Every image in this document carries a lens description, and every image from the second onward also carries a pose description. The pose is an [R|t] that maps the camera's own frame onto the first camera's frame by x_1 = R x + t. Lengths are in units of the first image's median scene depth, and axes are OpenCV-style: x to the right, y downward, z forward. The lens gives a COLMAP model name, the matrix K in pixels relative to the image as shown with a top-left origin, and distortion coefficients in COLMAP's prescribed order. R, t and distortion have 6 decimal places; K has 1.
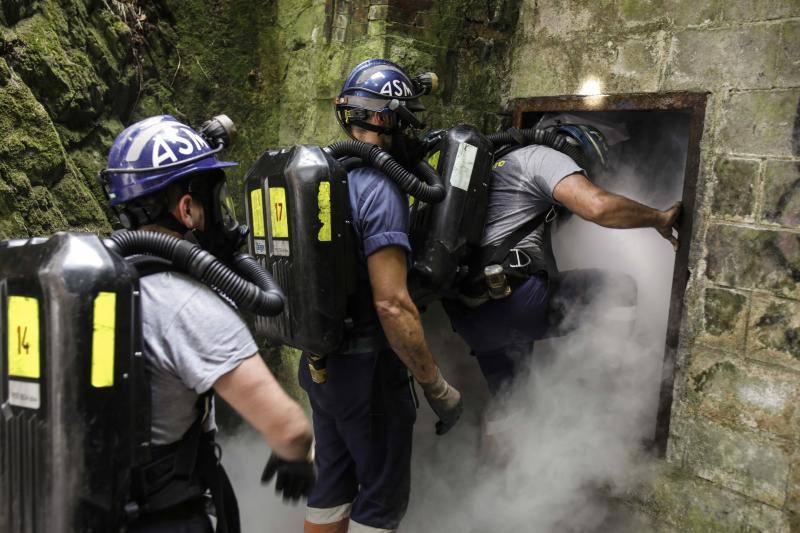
lens RADIAL K [[785.9, 0, 399.8], [0, 785.9, 266.4], [0, 0, 1]] dist [-0.039680, 0.000000]
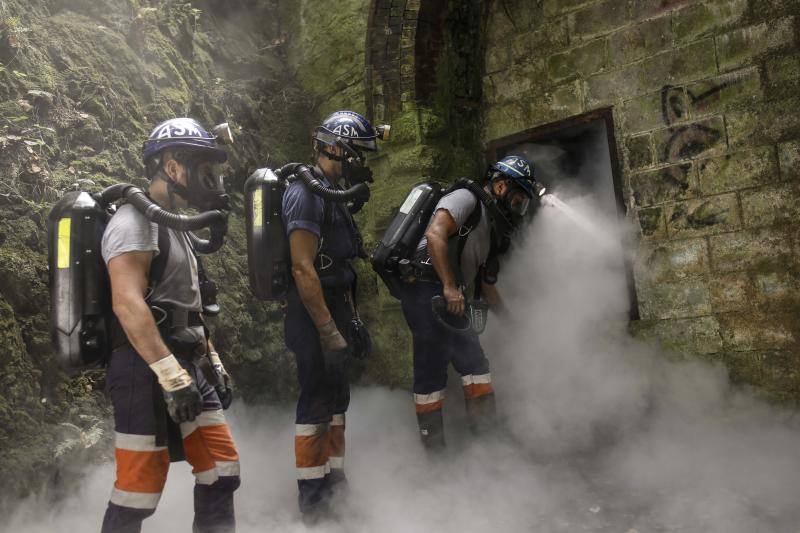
lens RADIAL K [[785.9, 0, 400.4], [0, 785.9, 267.2], [0, 0, 1]] dist [-0.039680, 0.000000]
pose [[0.970719, -0.169859, 0.169863, -0.438668], [0.198557, 0.965343, -0.169375, 0.338506], [-0.135206, 0.198143, 0.970803, -0.596541]]
